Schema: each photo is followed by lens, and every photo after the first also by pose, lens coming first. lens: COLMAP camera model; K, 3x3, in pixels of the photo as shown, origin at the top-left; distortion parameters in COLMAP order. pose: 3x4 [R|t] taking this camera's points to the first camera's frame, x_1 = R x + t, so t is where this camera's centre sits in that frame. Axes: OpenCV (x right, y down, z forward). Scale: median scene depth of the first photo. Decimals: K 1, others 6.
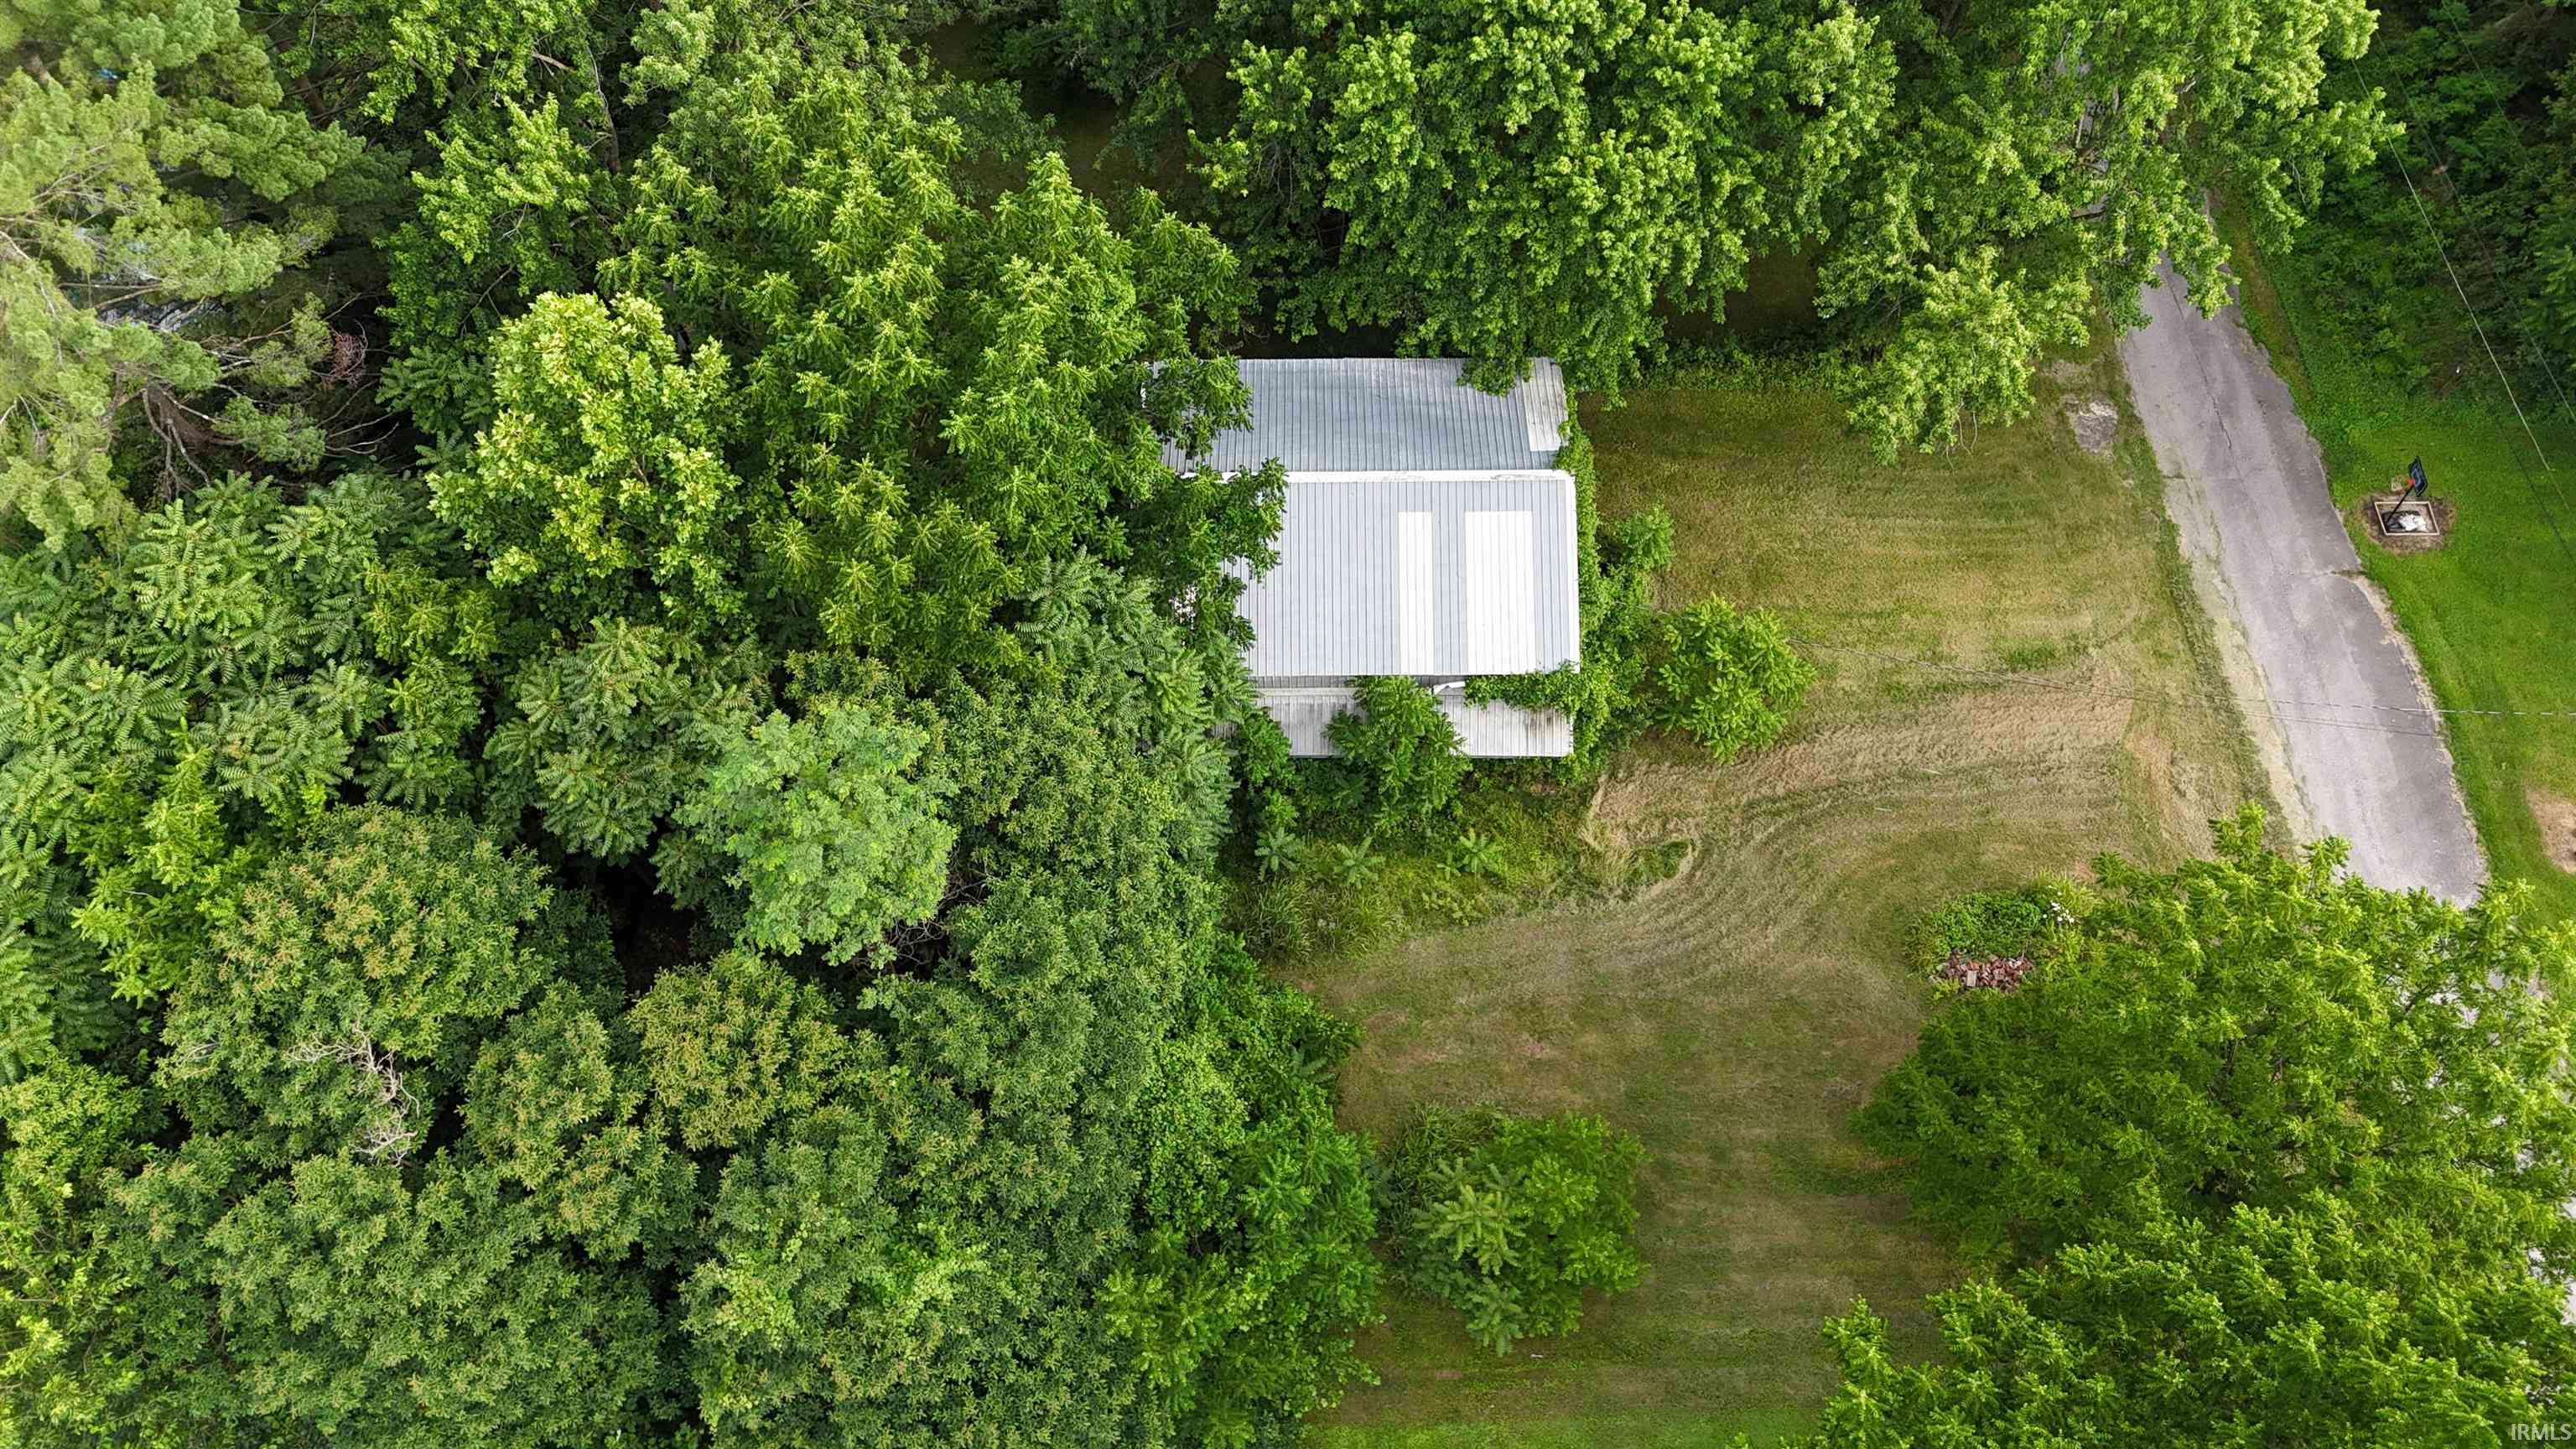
lens RADIAL K [[1954.9, 0, 1284.3], [0, 1954.9, 728.8], [0, 0, 1]] dist [0.011468, -0.003523]
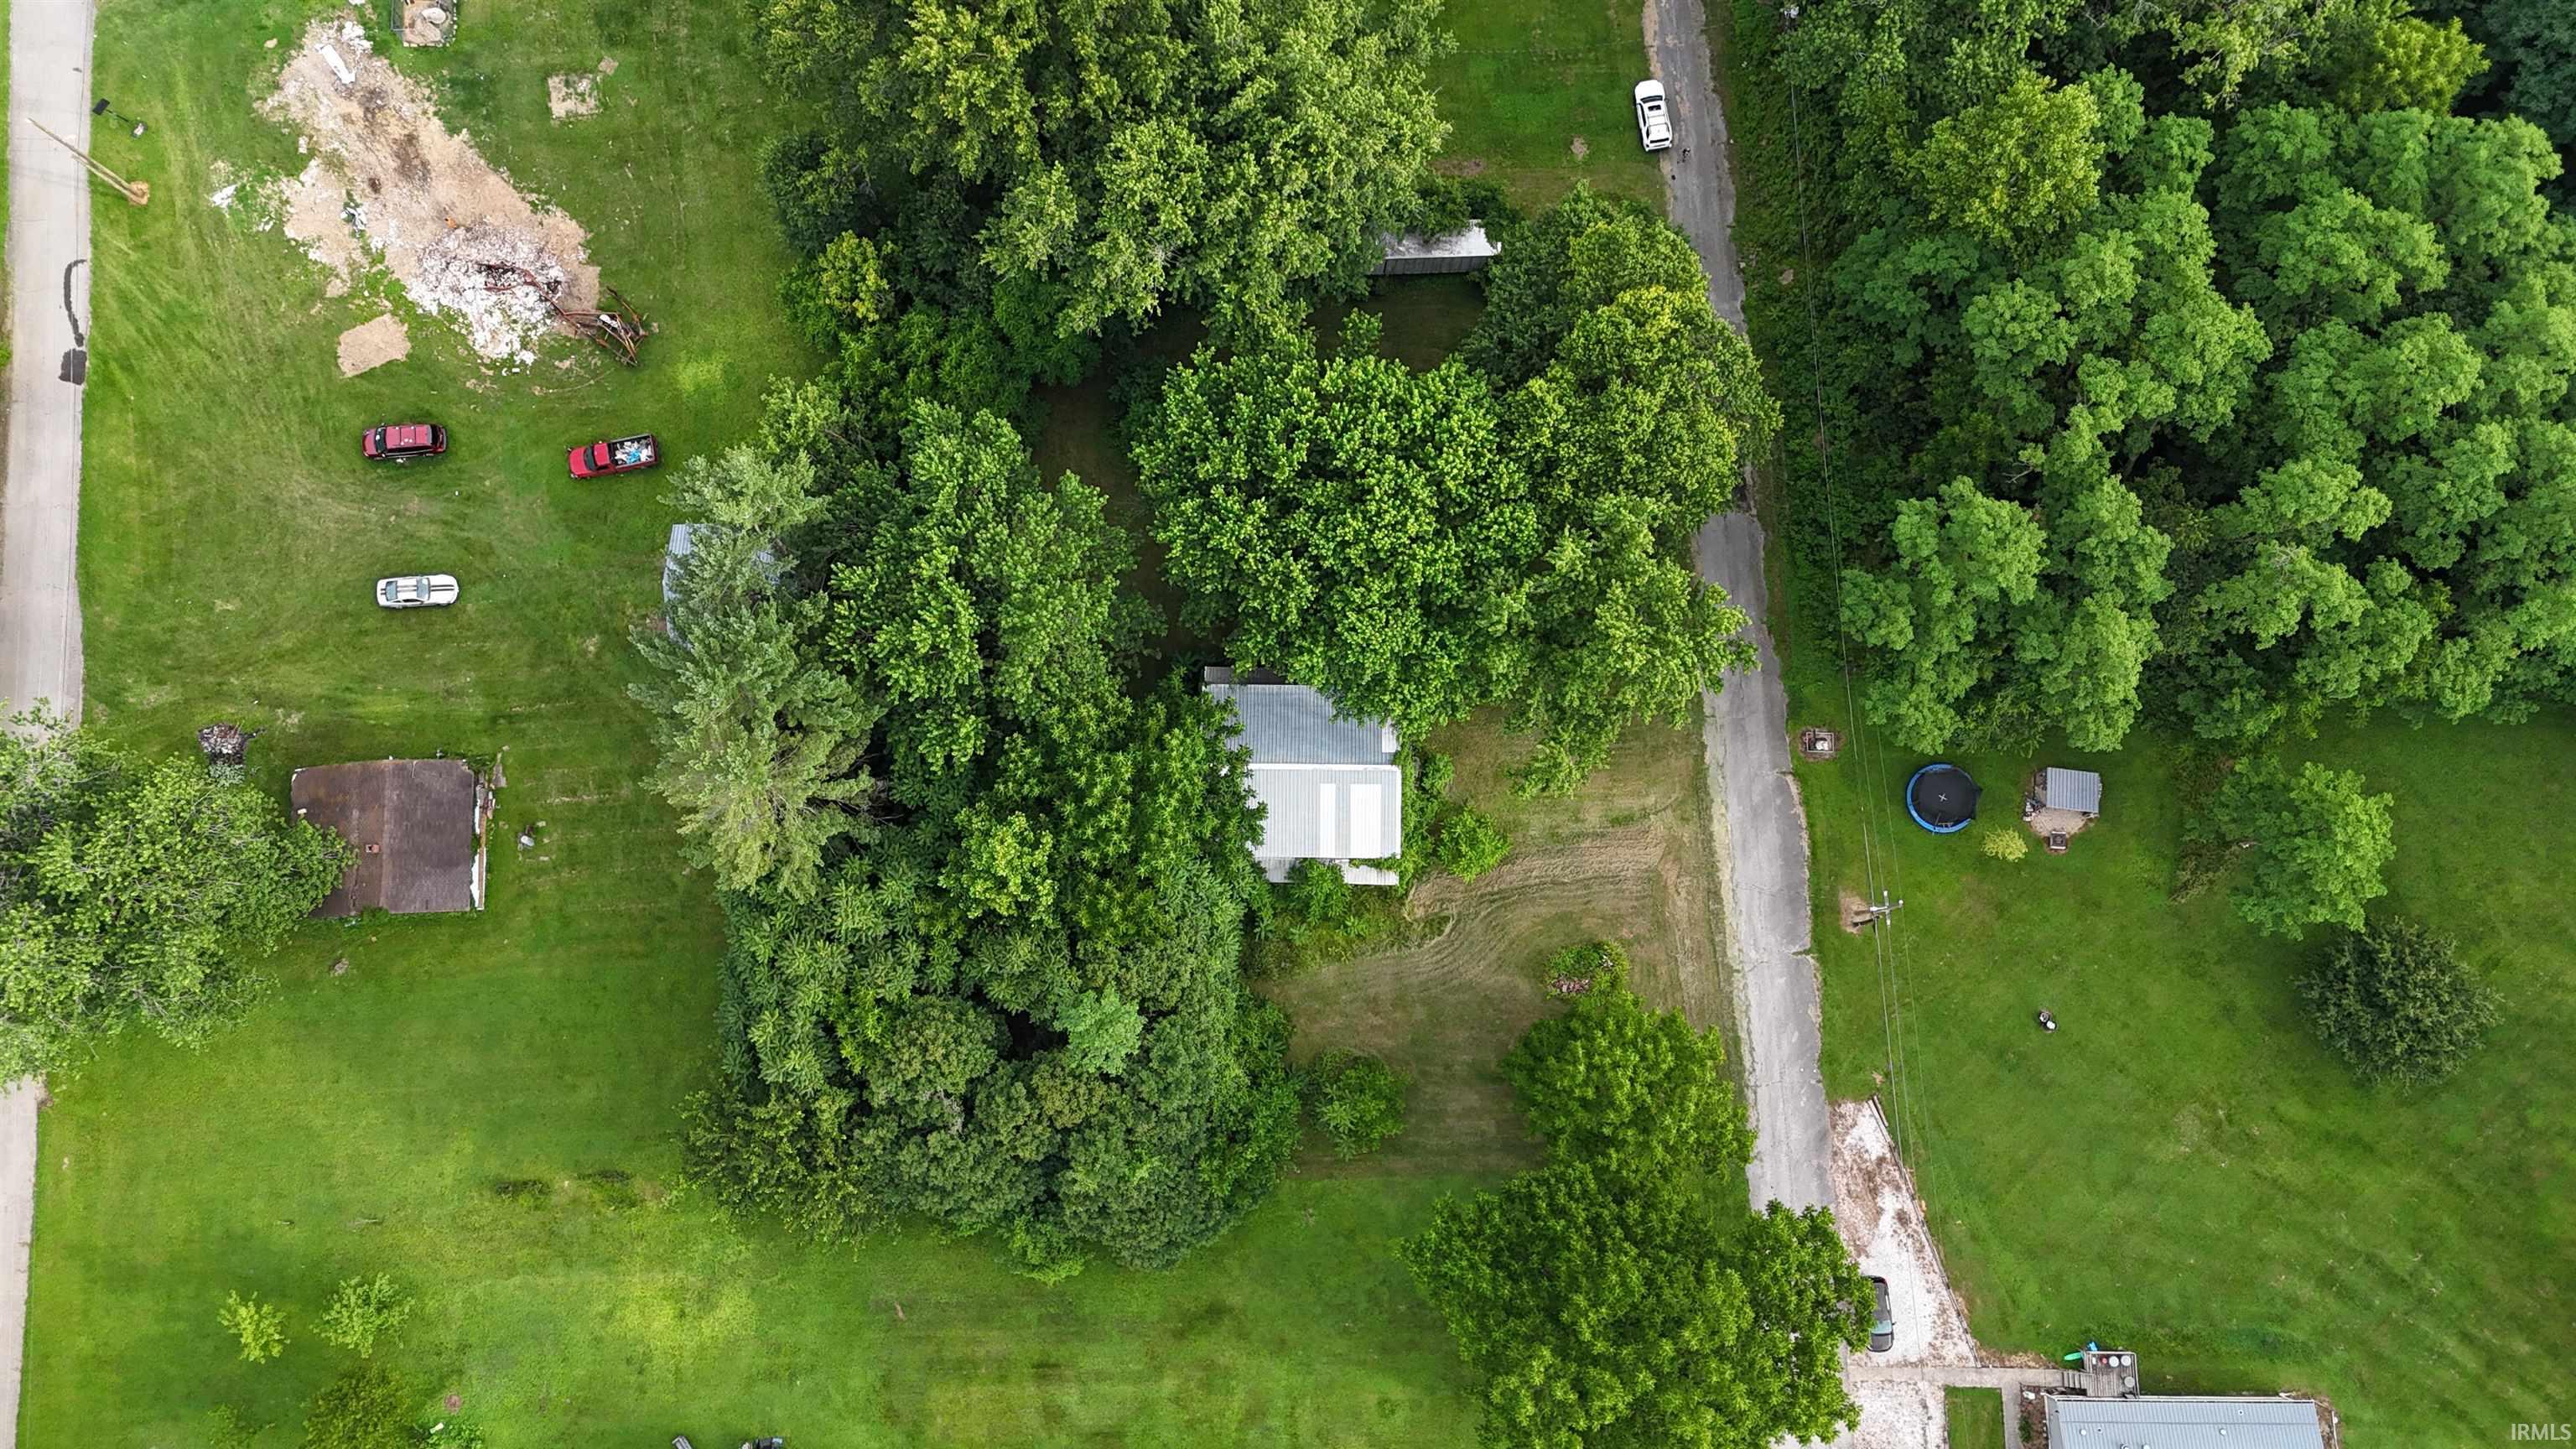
lens RADIAL K [[1954.9, 0, 1288.7], [0, 1954.9, 721.5], [0, 0, 1]] dist [0.011468, -0.003523]
pose [[0.999935, 0.011070, -0.002611, 0.034355], [-0.009824, 0.956307, 0.292200, -1.011904], [0.005732, -0.292155, 0.956354, -1.332410]]
